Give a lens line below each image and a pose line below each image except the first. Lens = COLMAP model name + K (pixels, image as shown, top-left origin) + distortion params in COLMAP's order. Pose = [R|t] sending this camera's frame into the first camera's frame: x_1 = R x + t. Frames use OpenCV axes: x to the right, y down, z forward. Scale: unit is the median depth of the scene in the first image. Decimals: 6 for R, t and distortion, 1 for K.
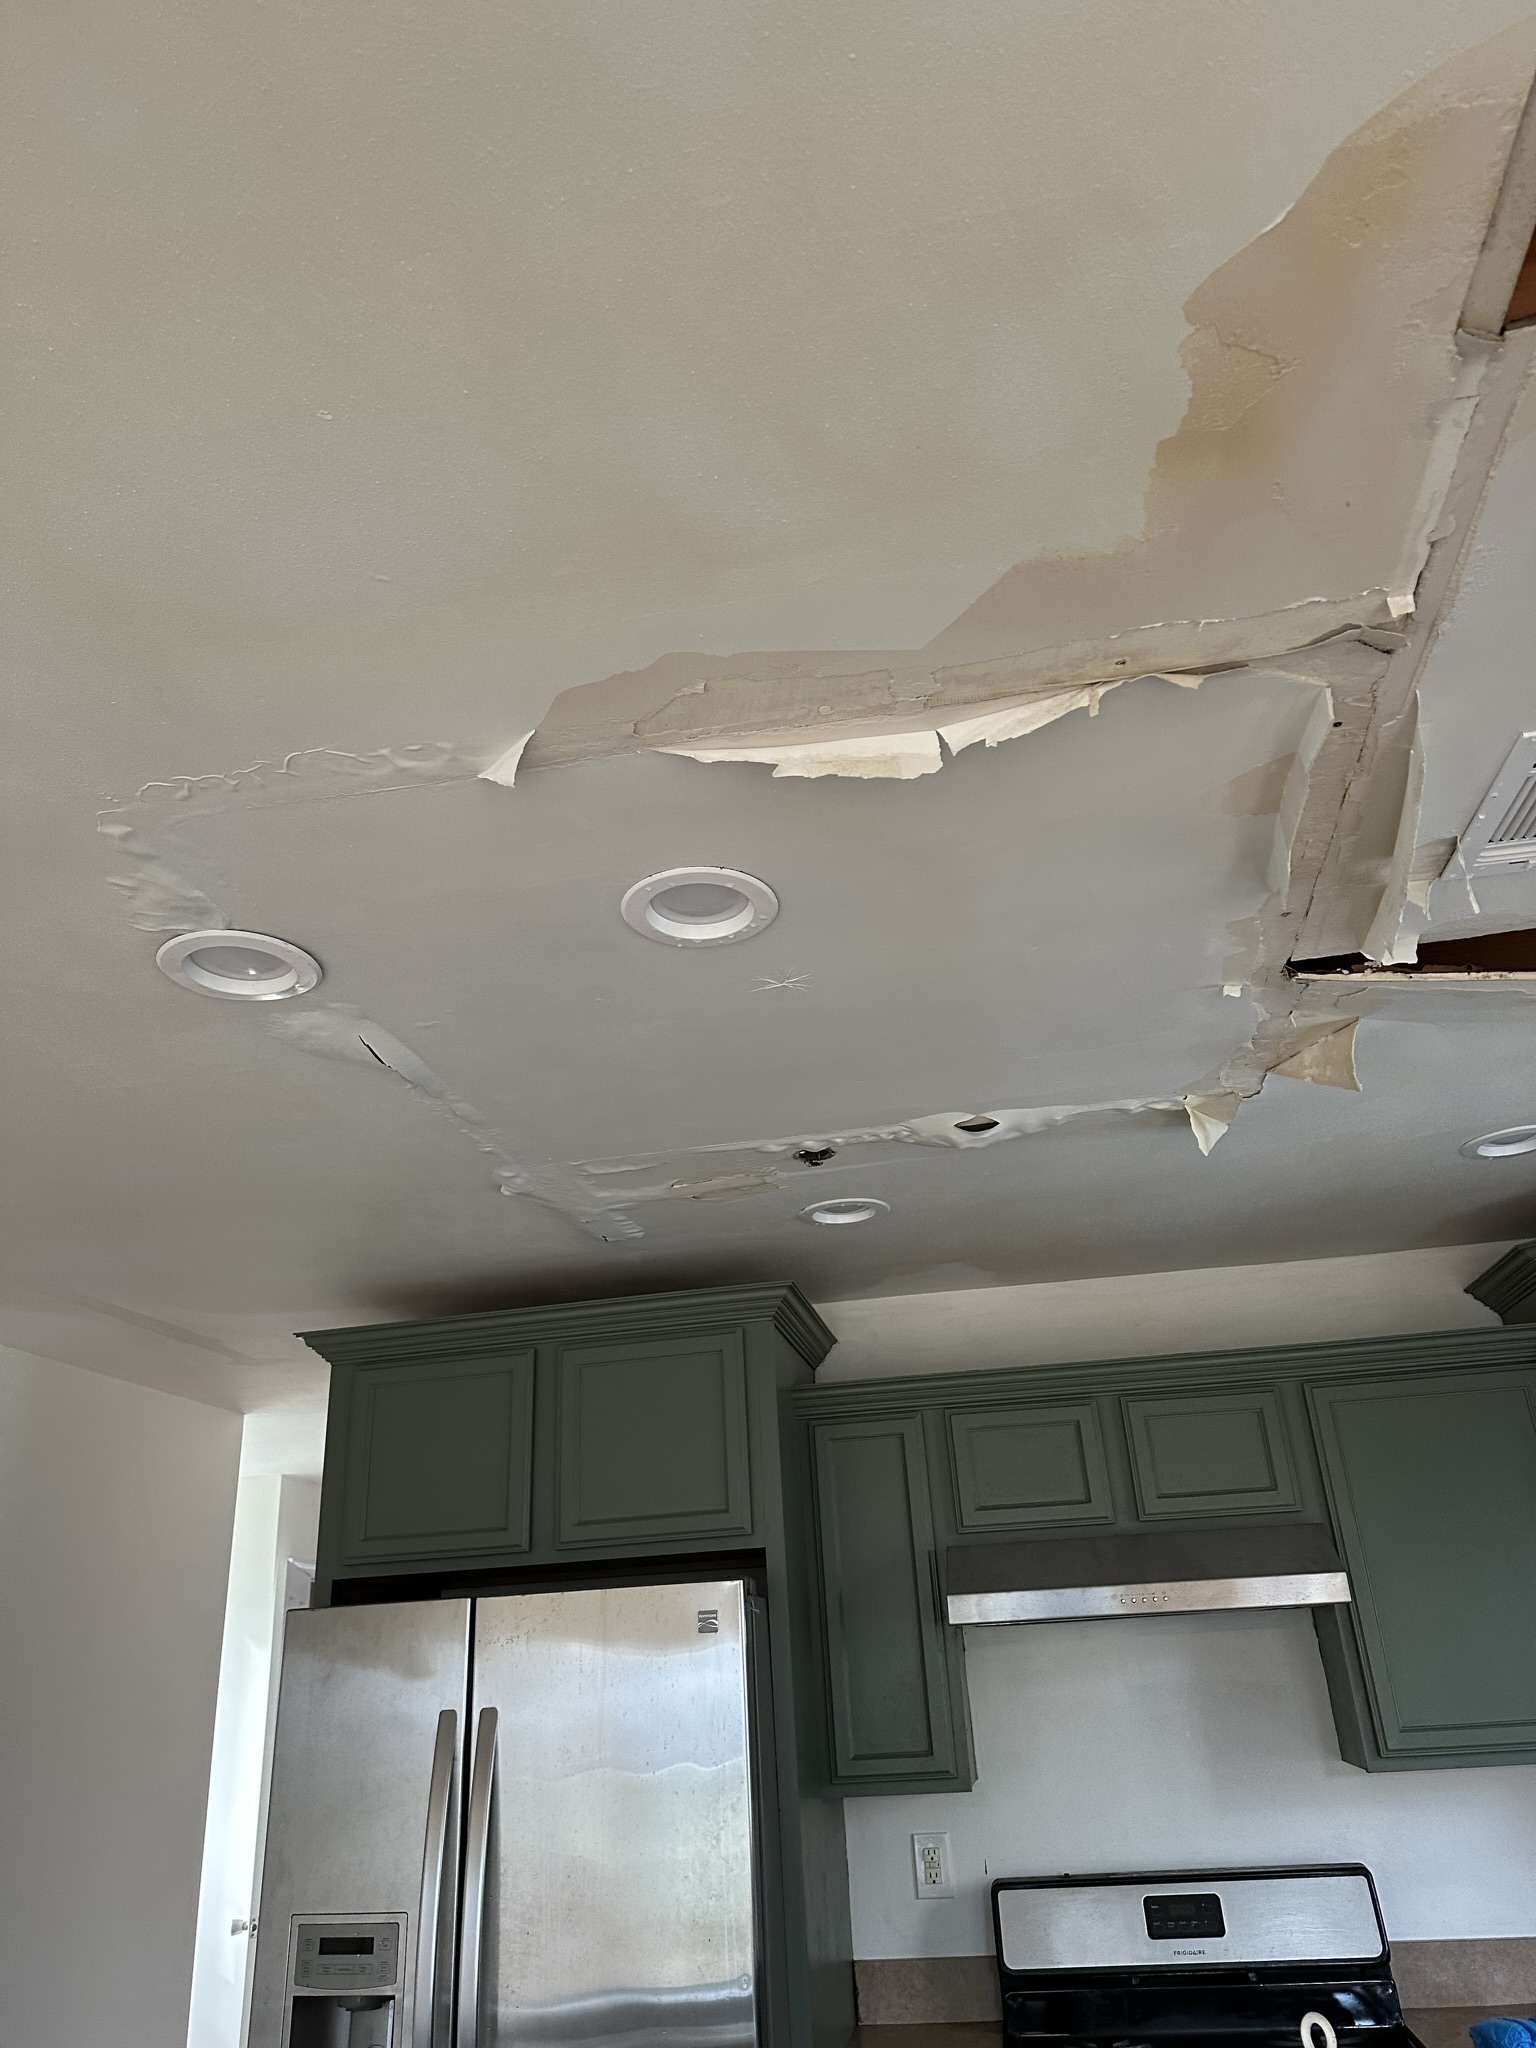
lens RADIAL K [[1382.1, 0, 794.8], [0, 1382.1, 1014.1], [0, 0, 1]] dist [0.073319, -0.083746]
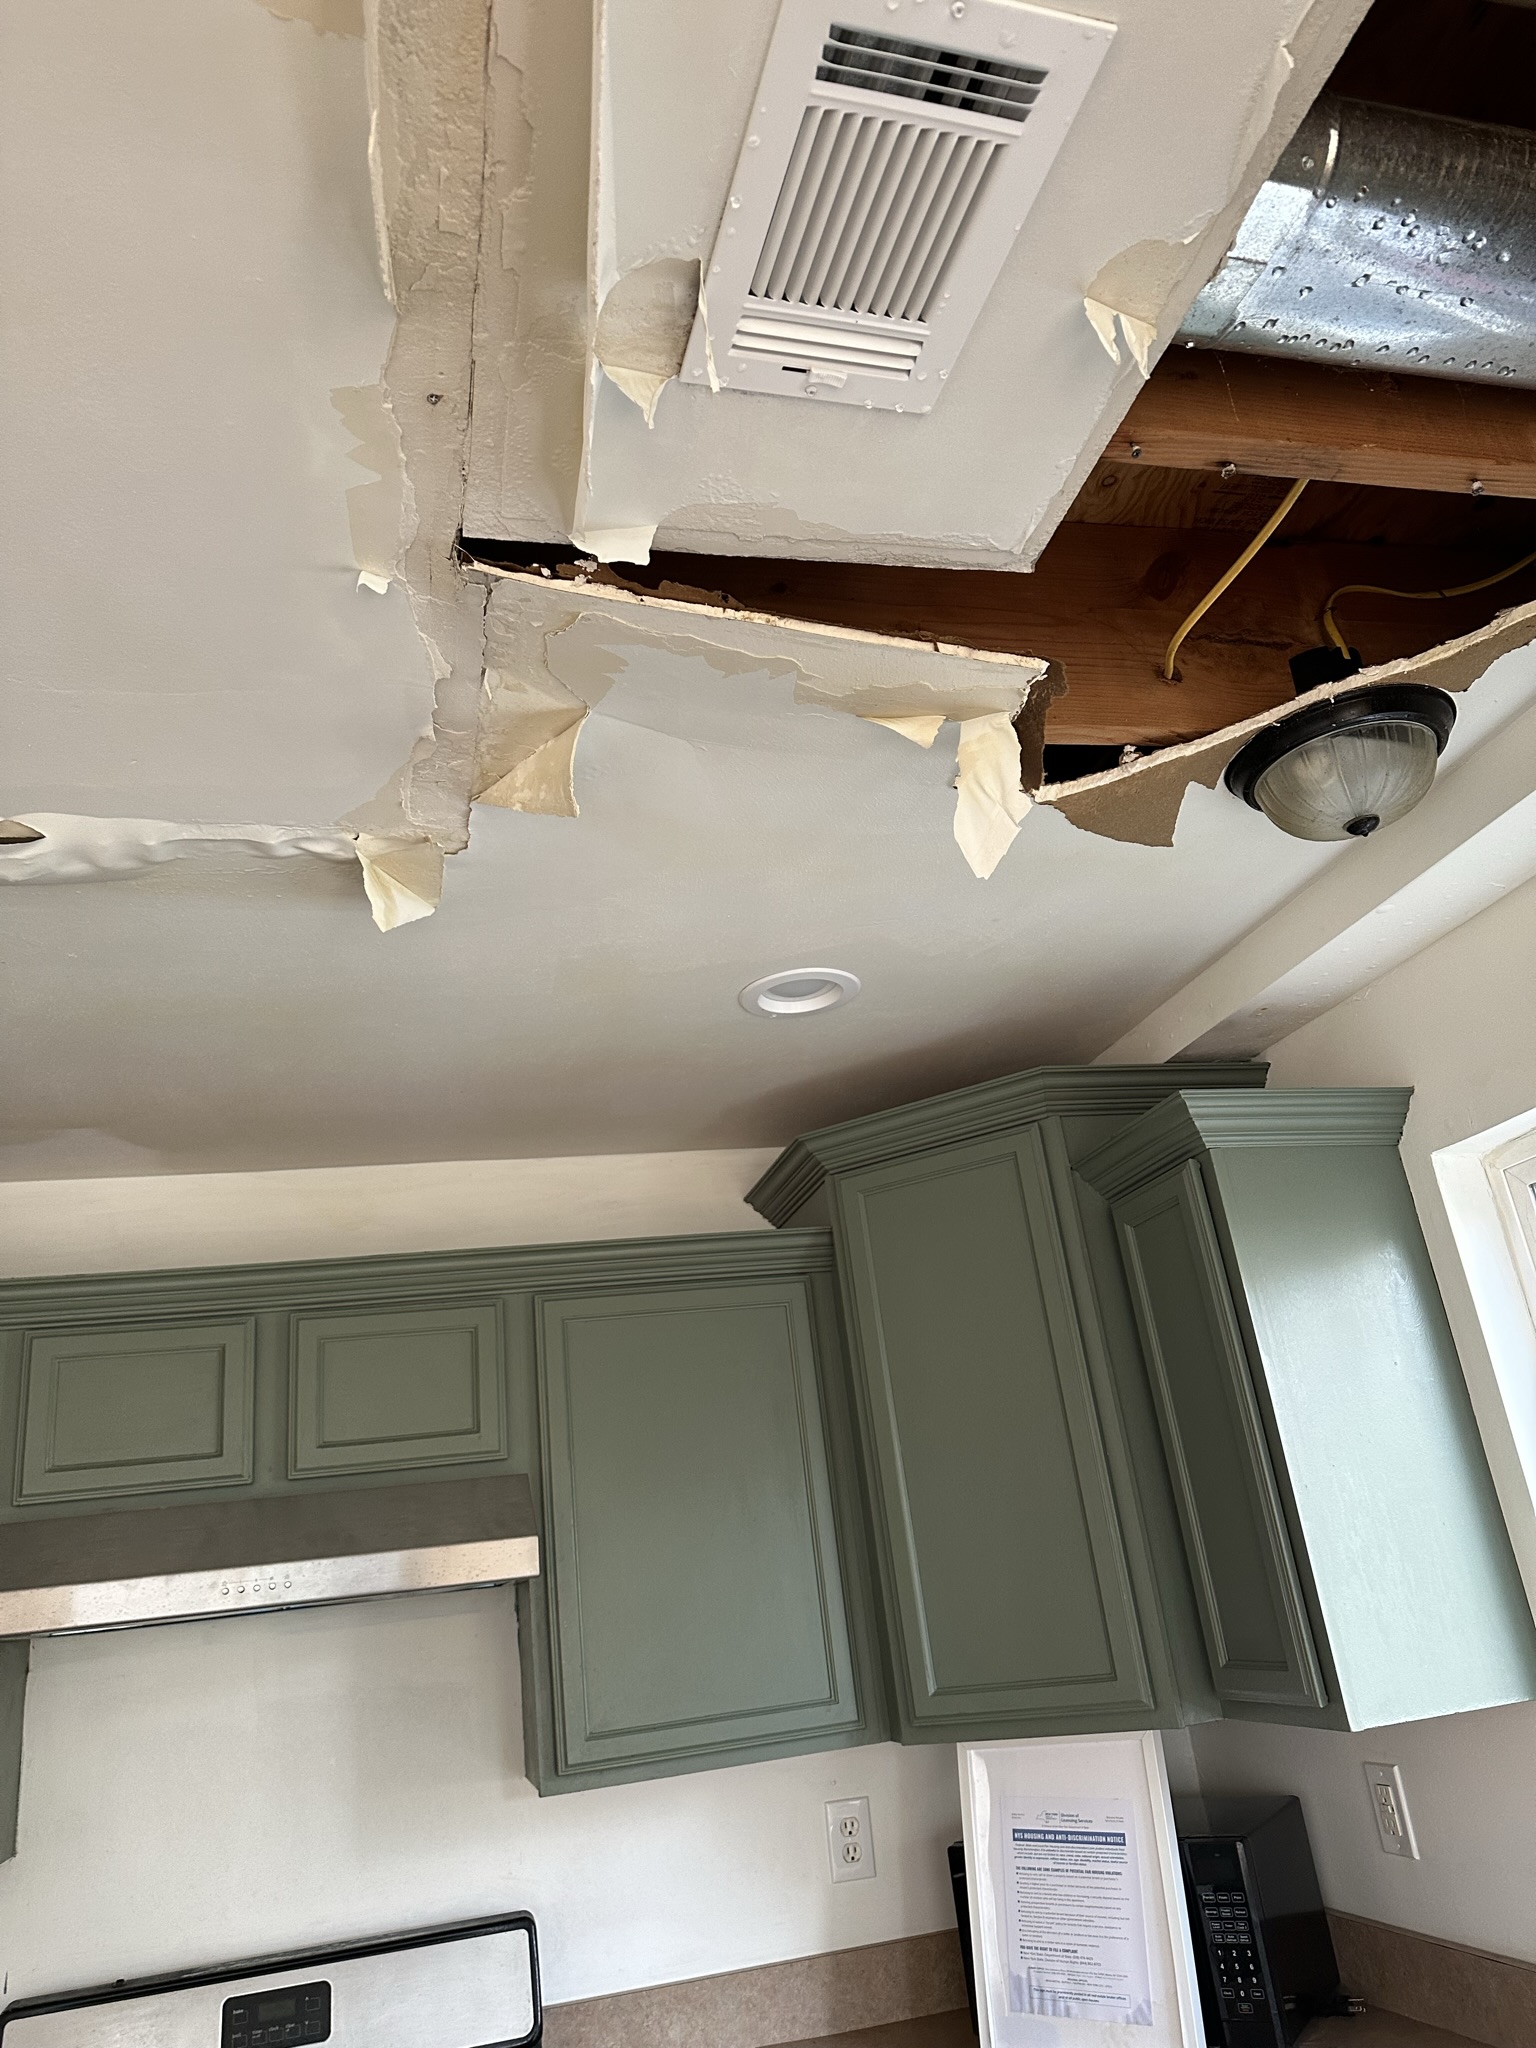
lens RADIAL K [[1484.8, 0, 723.8], [0, 1484.8, 983.1], [0, 0, 1]] dist [0.134214, -0.215208]
pose [[0.922626, 0.102418, 0.371848, 0.204222], [-0.108734, 0.994063, -0.004005, 0.126365], [-0.370050, -0.036737, 0.928285, 0.293007]]
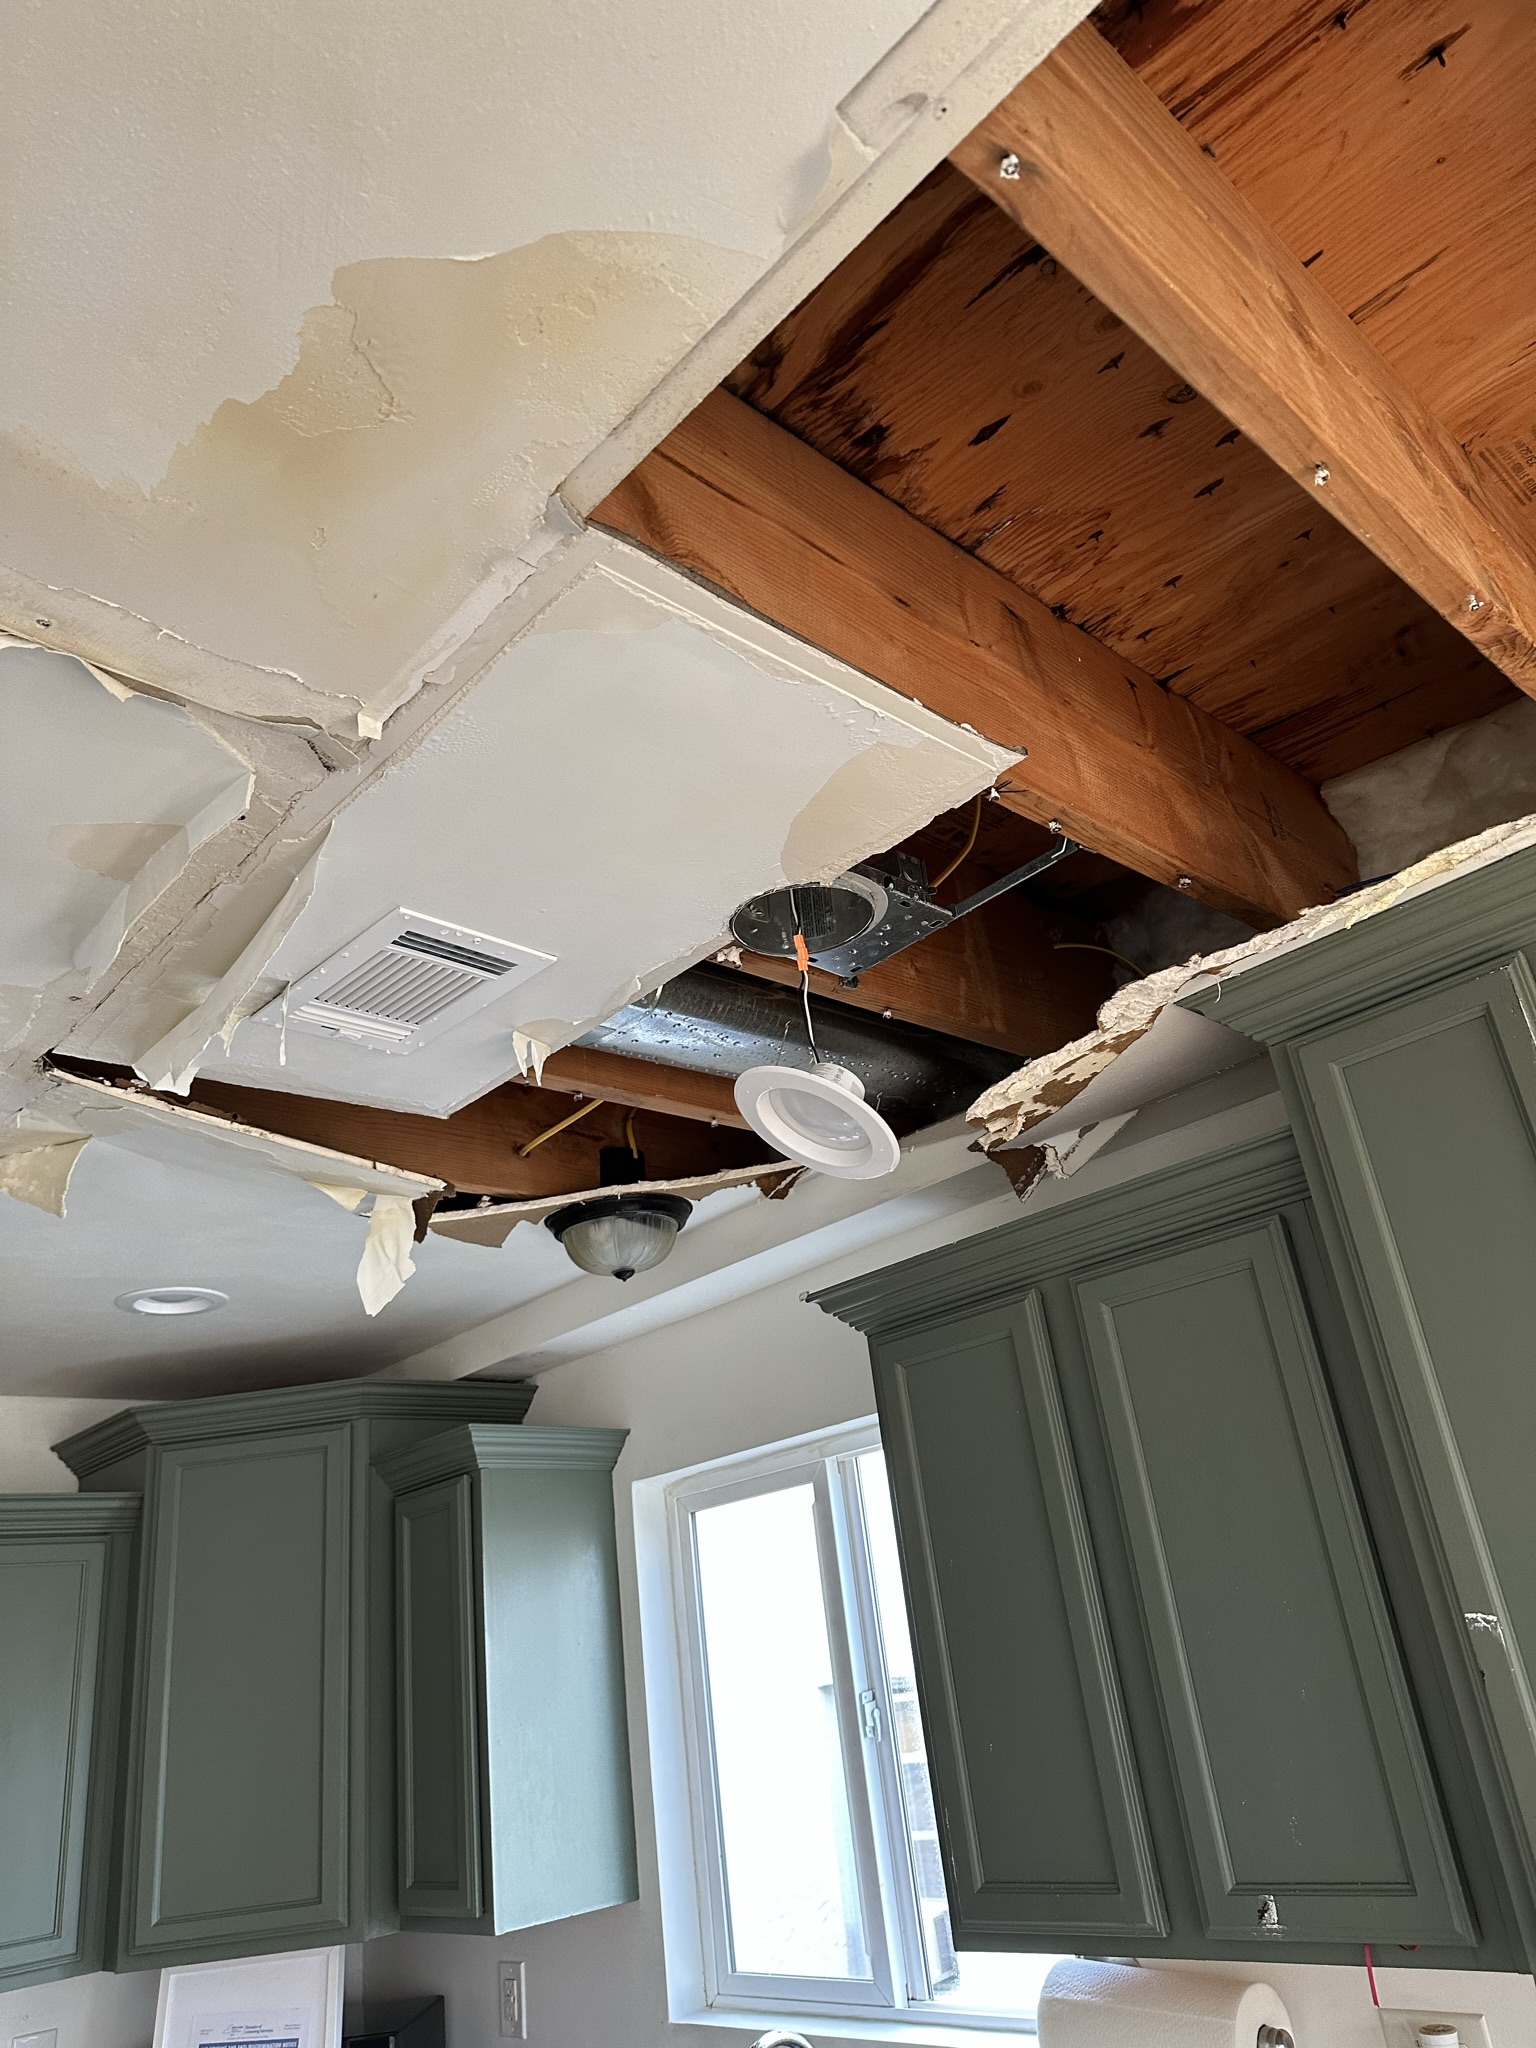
lens RADIAL K [[1445.2, 0, 768.0], [0, 1445.2, 1024.0], [0, 0, 1]] dist [0.052757, -0.059343]
pose [[0.611338, 0.317958, 0.724685, -0.018365], [-0.259312, 0.945663, -0.196160, 0.005356], [-0.747679, -0.068000, 0.660570, 0.086463]]
